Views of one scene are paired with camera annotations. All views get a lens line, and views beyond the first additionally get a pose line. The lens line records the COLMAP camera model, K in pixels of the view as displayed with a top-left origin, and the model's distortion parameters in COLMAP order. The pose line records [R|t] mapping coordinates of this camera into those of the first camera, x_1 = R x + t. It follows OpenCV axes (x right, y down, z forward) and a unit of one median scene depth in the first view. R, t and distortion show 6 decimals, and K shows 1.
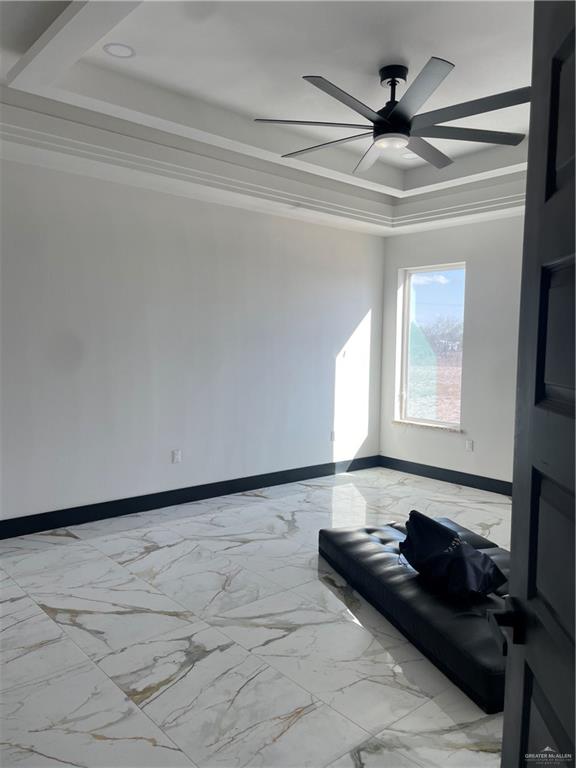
lens RADIAL K [[579.6, 0, 292.4], [0, 579.6, 382.3], [0, 0, 1]] dist [0.090576, -0.128828]
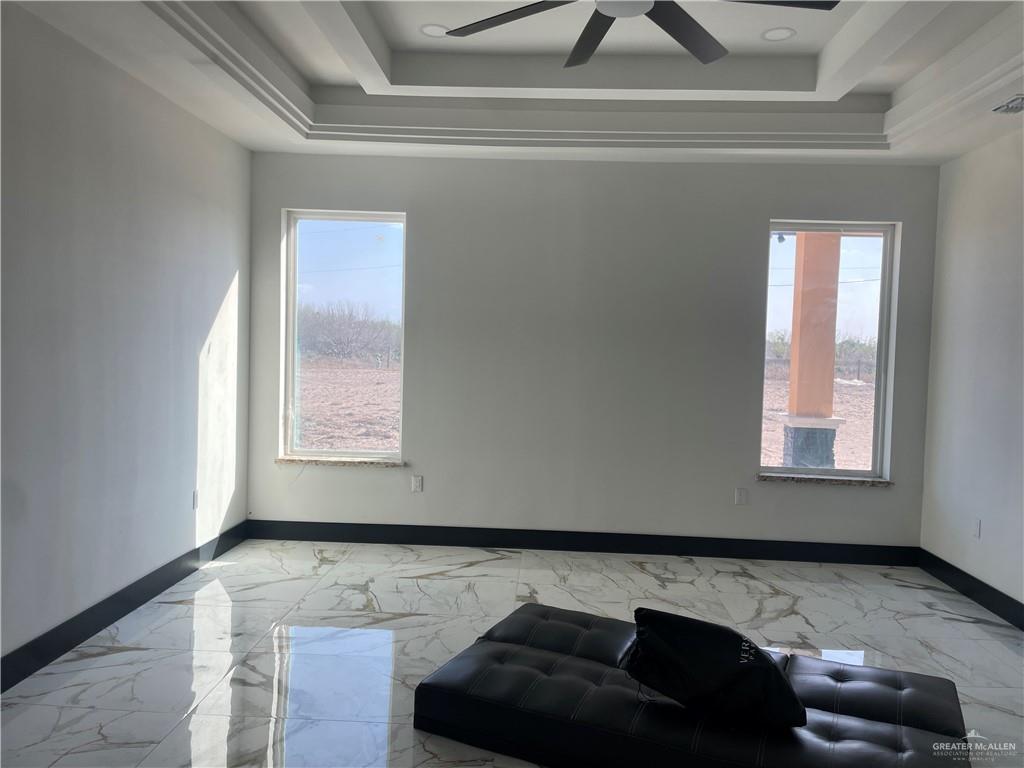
lens RADIAL K [[772.8, 0, 520.7], [0, 772.8, 381.4], [0, 0, 1]] dist [0.090576, -0.128828]
pose [[0.687459, -0.033927, 0.725431, -0.241076], [0.030582, 0.999375, 0.017758, -0.021277], [-0.725579, 0.009977, 0.688066, 0.262478]]
